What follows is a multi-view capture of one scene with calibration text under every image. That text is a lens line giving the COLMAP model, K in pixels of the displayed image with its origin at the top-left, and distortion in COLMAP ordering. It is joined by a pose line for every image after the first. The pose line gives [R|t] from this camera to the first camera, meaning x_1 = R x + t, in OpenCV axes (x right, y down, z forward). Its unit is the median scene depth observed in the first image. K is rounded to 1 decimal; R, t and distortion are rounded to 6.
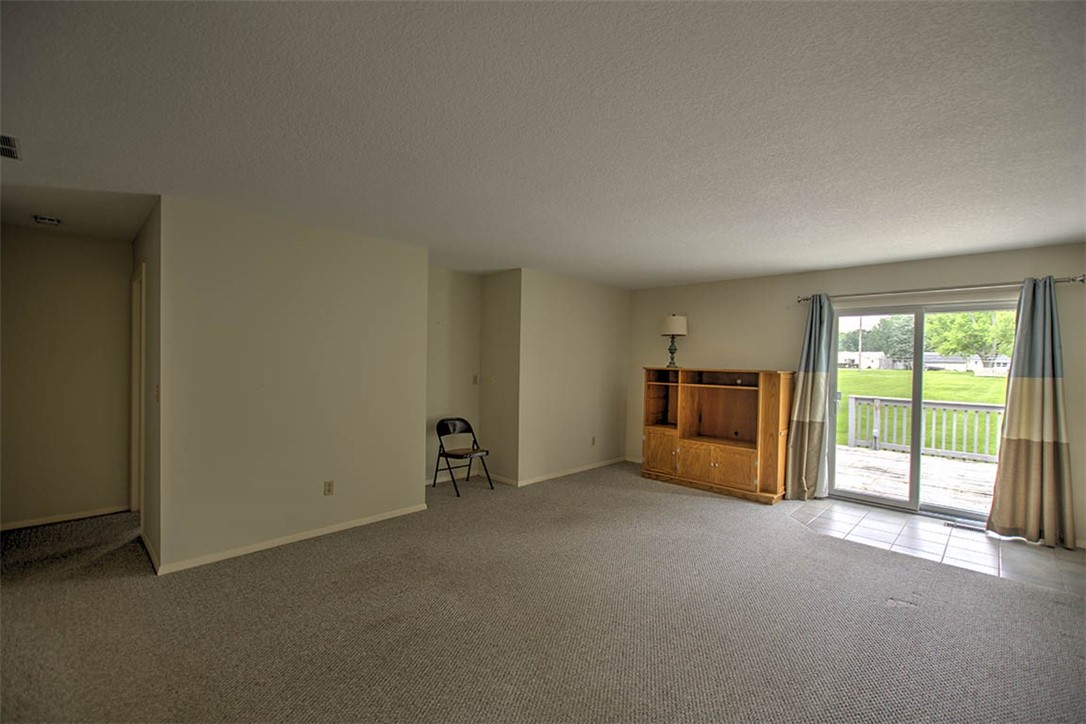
lens RADIAL K [[470.7, 0, 543.0], [0, 470.7, 362.0], [0, 0, 1]] dist [0.001178, 0.000206]
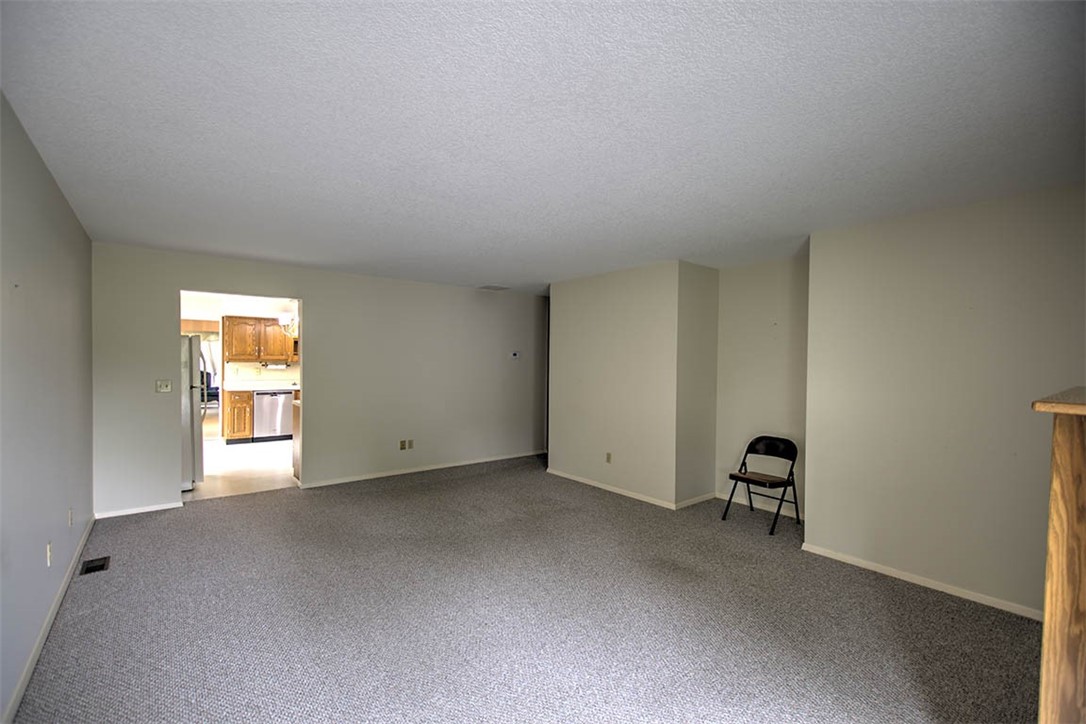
lens RADIAL K [[470.7, 0, 543.0], [0, 470.7, 362.0], [0, 0, 1]] dist [0.001178, 0.000206]
pose [[-0.126128, -0.019097, -0.991830, 0.822443], [-0.018988, 0.999678, -0.016834, 0.010591], [0.991832, 0.016709, -0.126450, 0.841770]]
